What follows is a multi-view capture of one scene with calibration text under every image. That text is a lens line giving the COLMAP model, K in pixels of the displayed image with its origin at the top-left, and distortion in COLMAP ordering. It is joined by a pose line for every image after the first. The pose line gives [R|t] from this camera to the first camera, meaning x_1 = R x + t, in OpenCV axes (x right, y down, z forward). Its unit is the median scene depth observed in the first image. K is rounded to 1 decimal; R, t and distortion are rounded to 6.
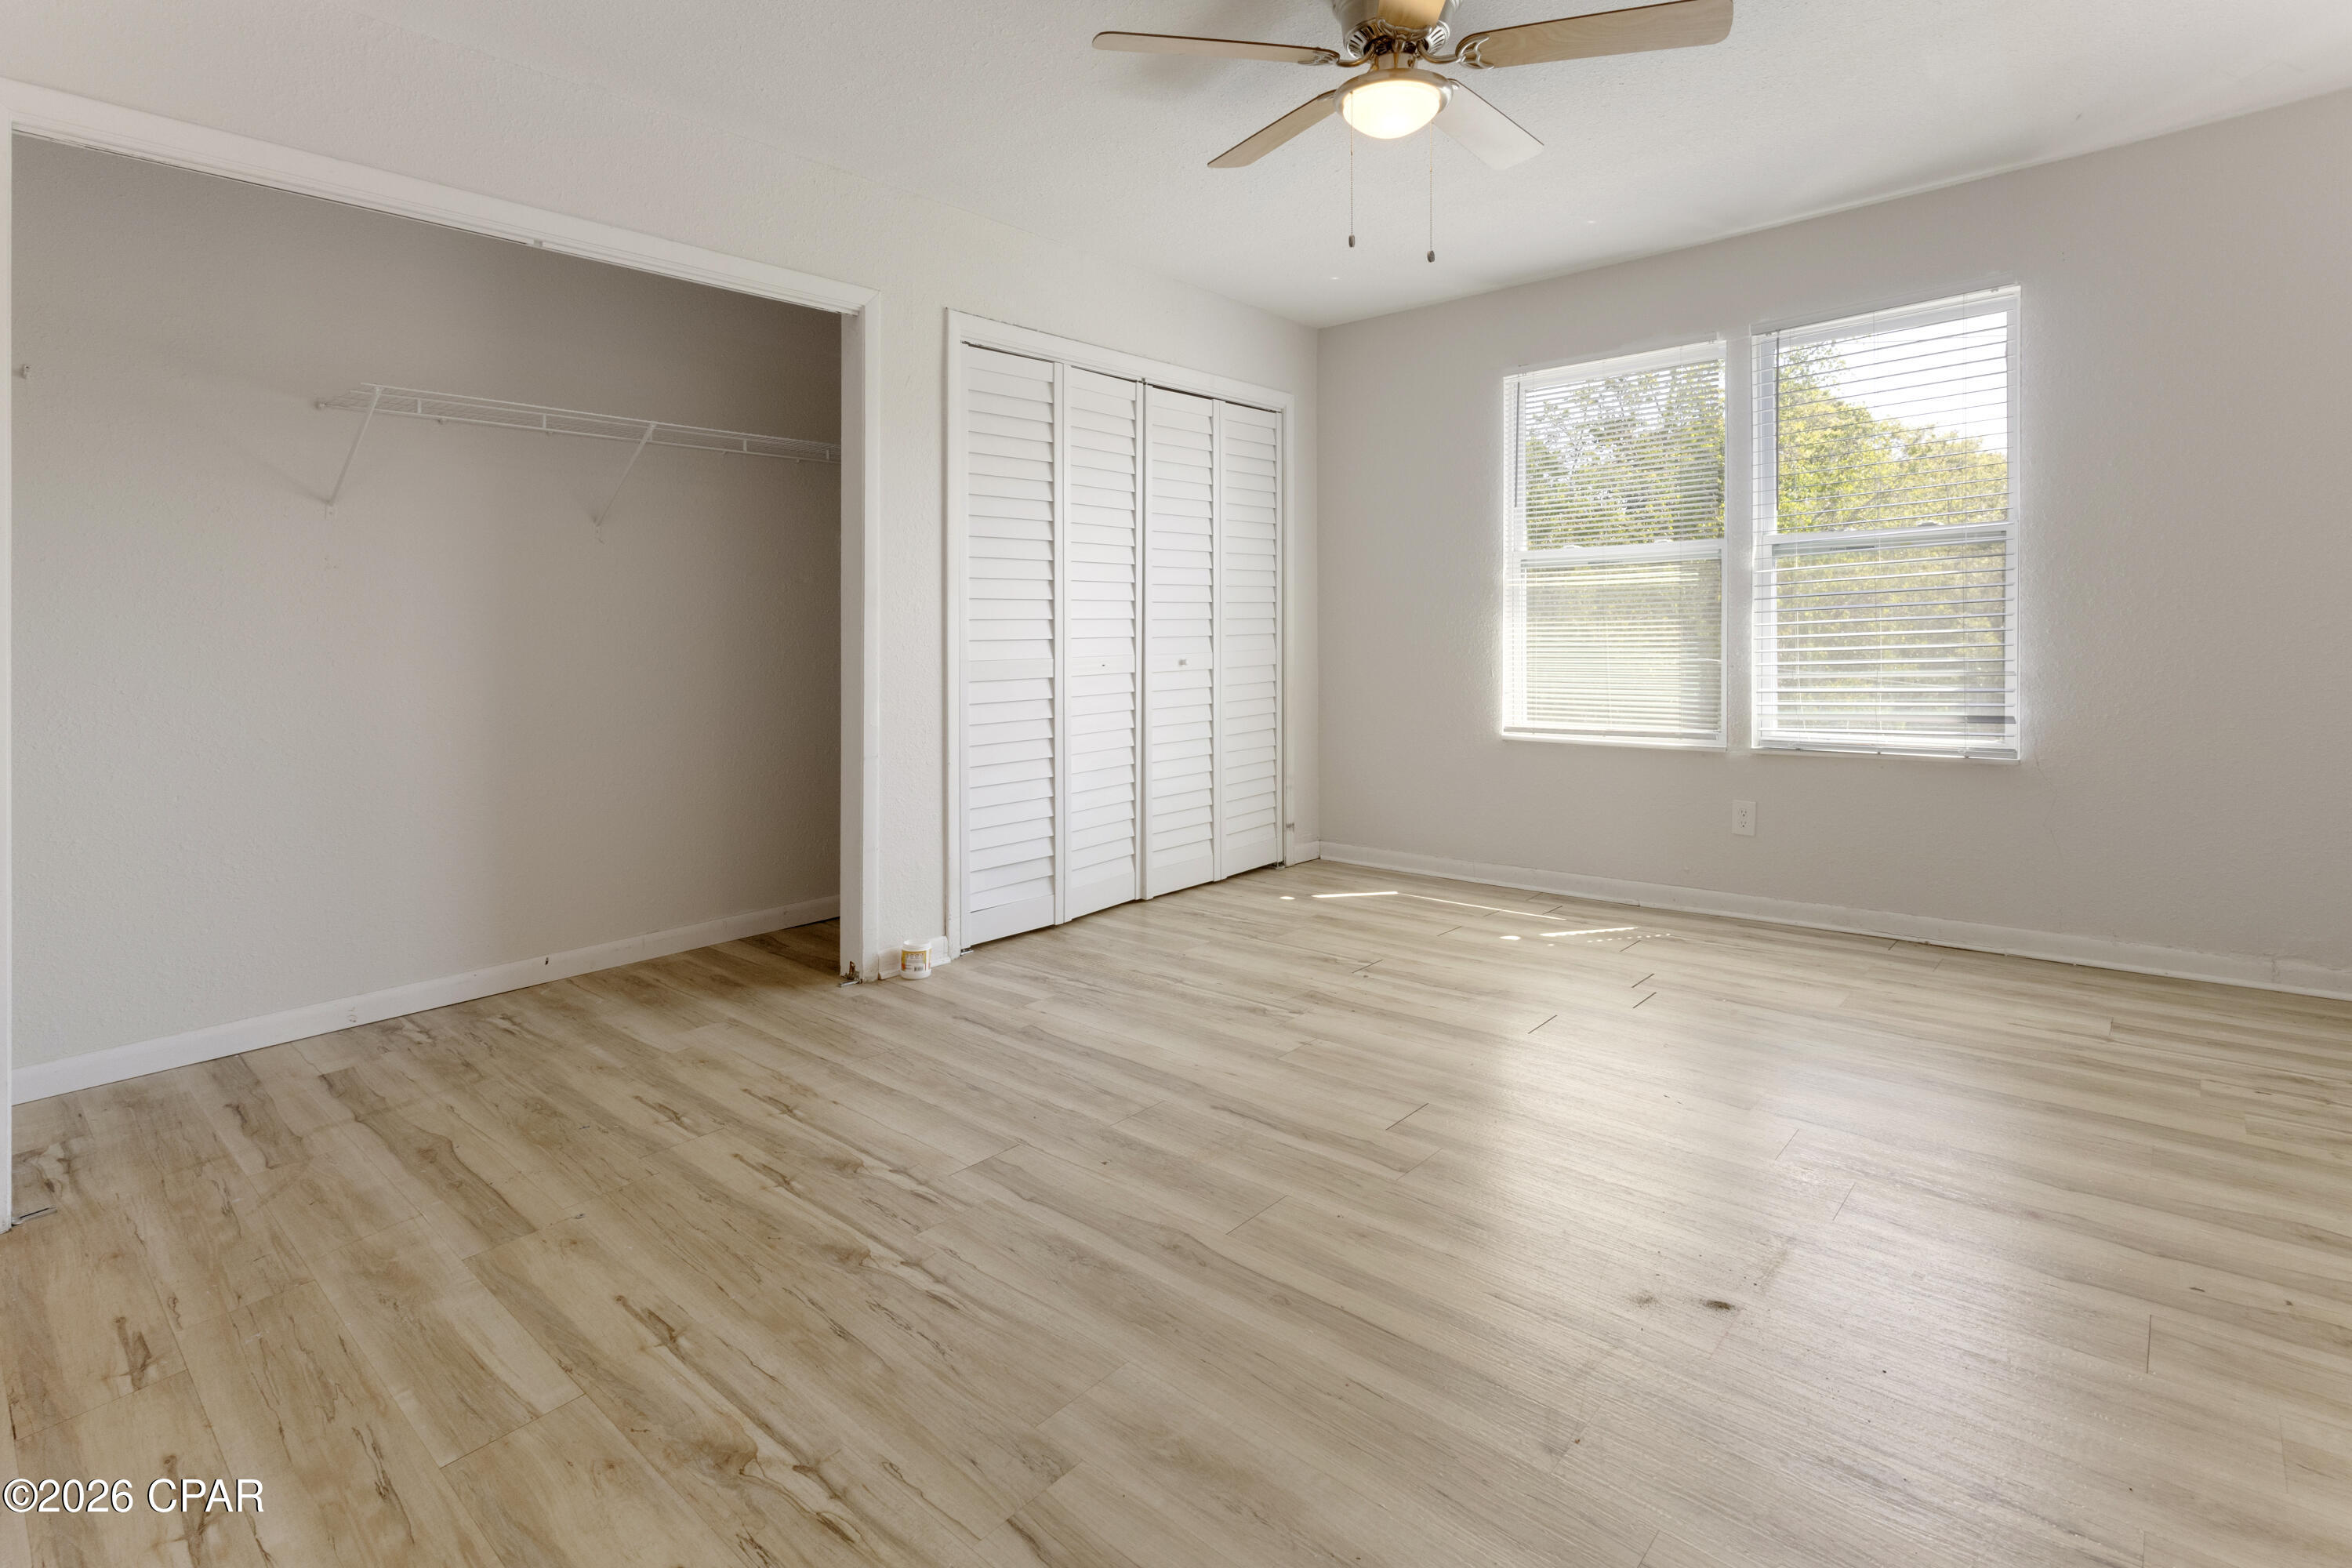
lens RADIAL K [[1119.7, 0, 1160.9], [0, 1119.7, 663.4], [0, 0, 1]] dist [0.000571, 0.000728]
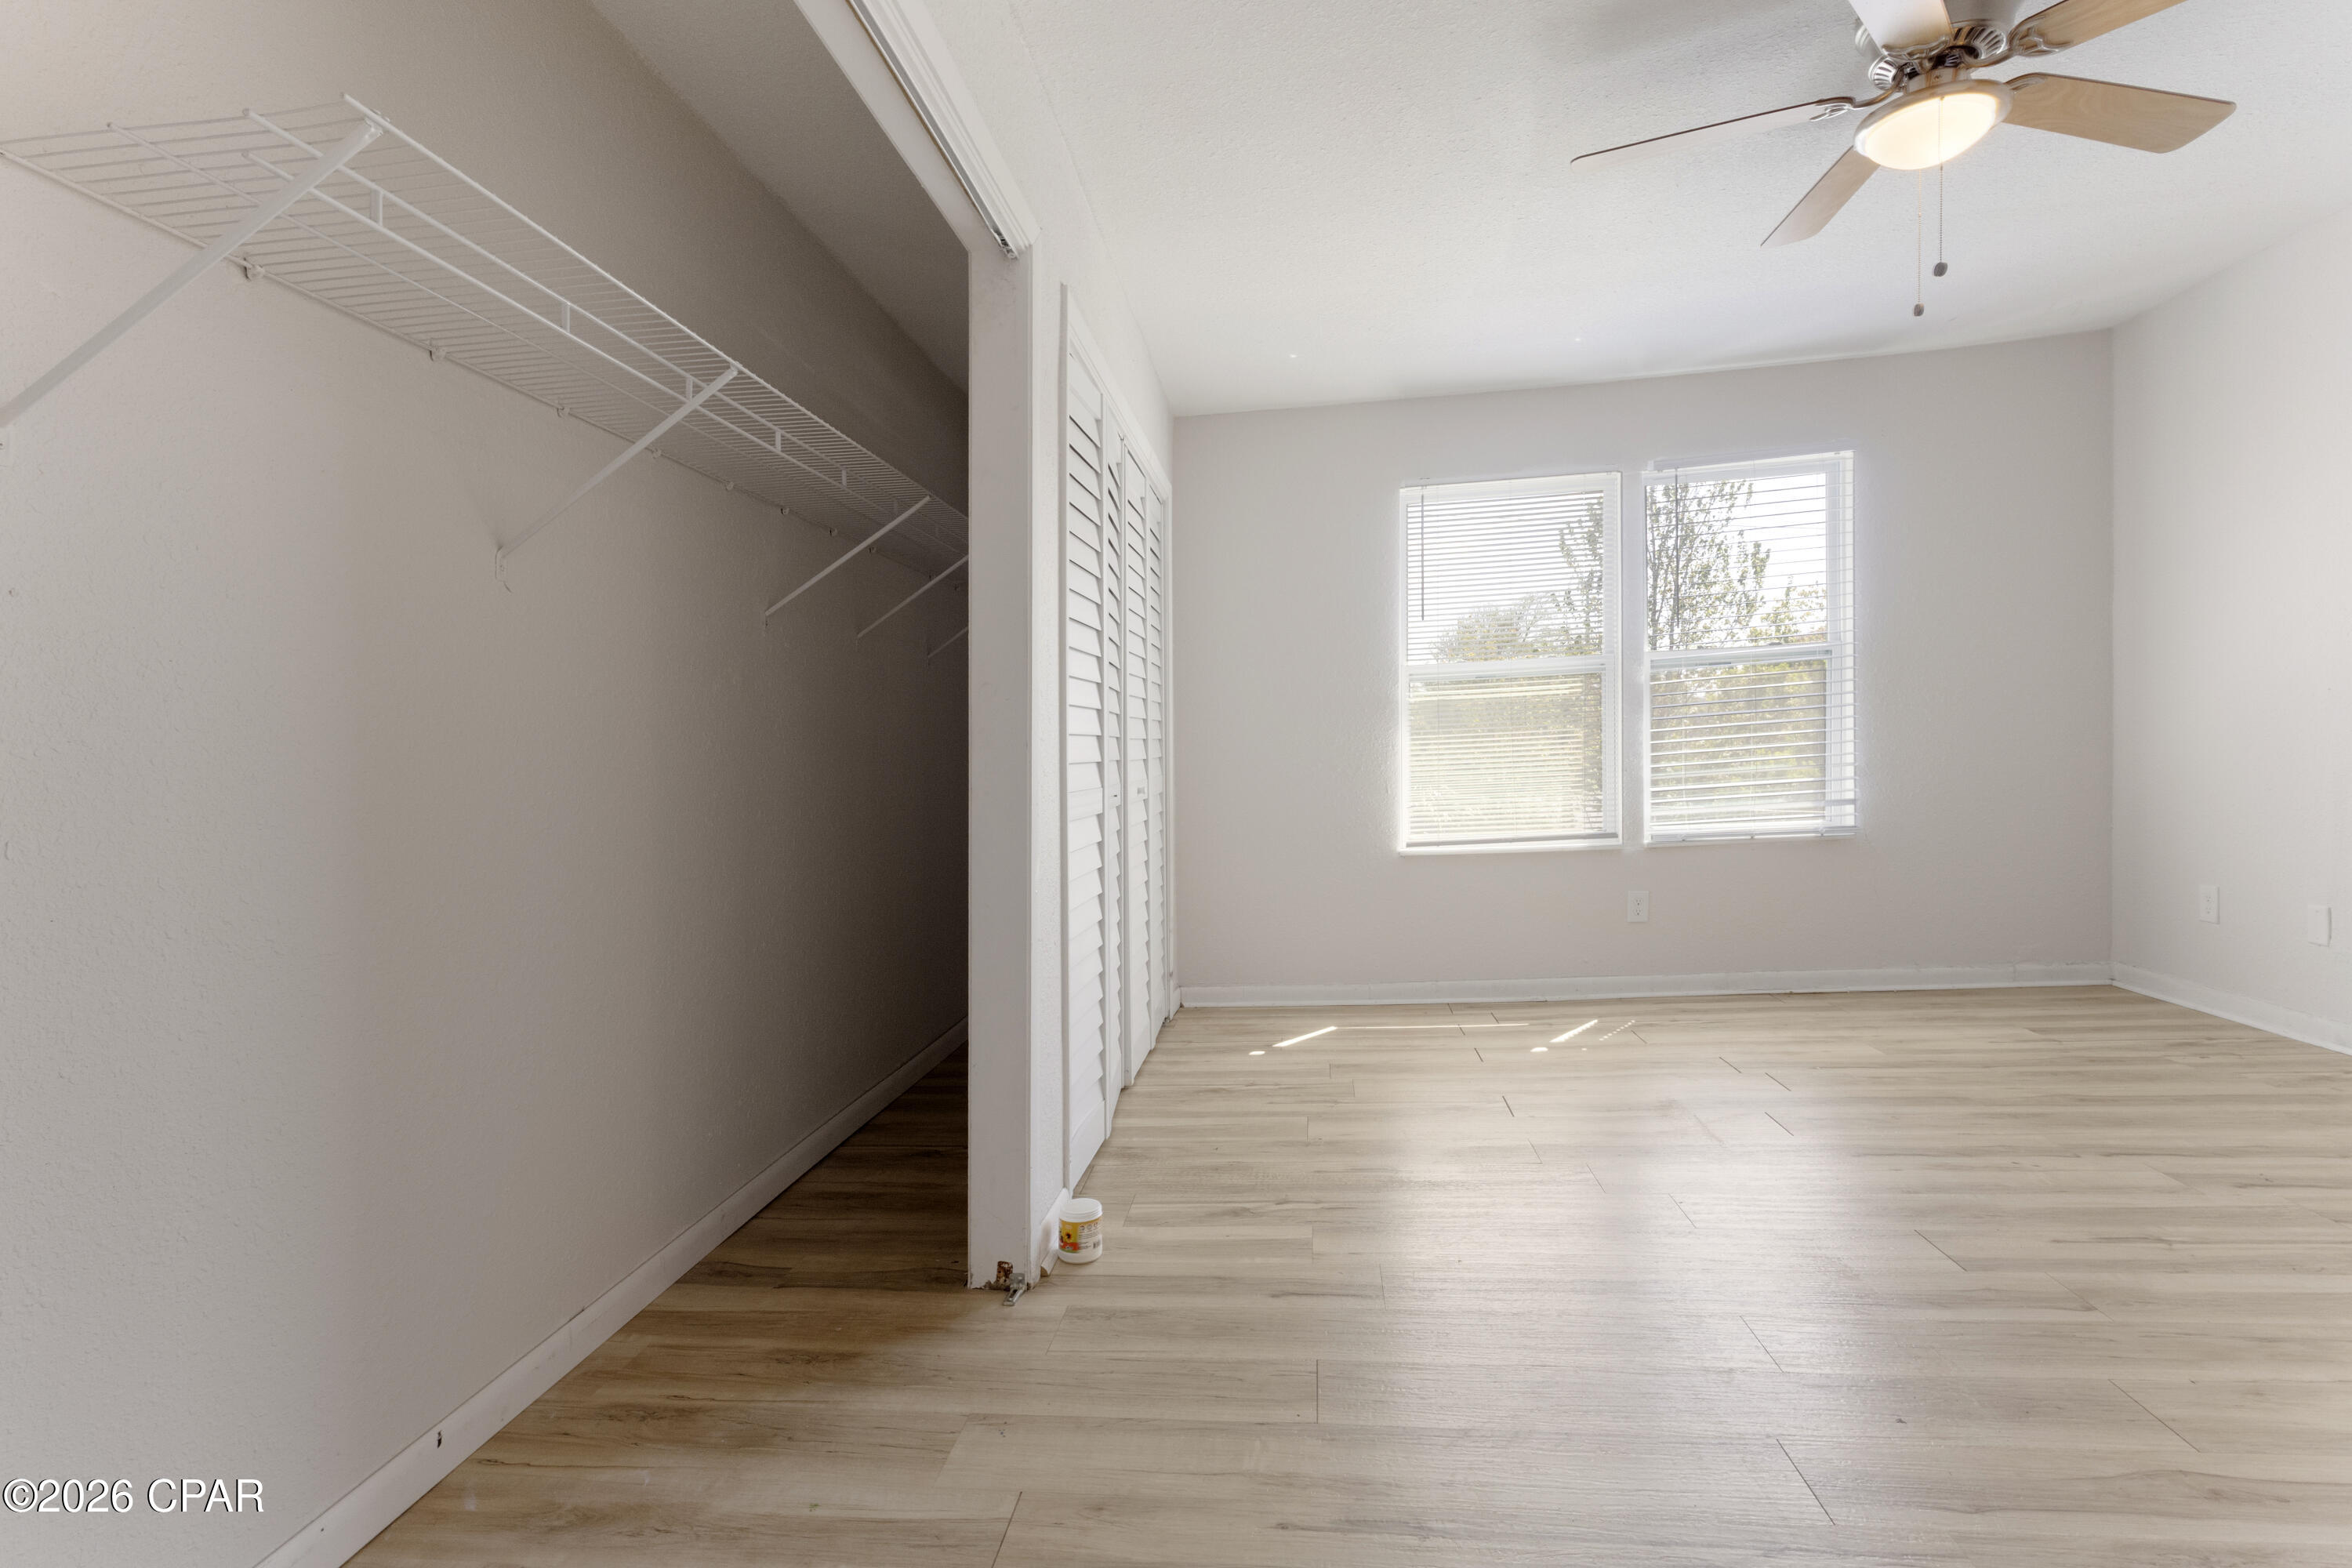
lens RADIAL K [[1093.2, 0, 1182.6], [0, 1093.2, 793.6], [0, 0, 1]] dist [0.002422, 0.000672]
pose [[0.825340, -0.042832, 0.563009, -0.481473], [0.049592, 0.998764, 0.003285, 0.000210], [-0.562454, 0.025210, 0.826444, 0.373815]]
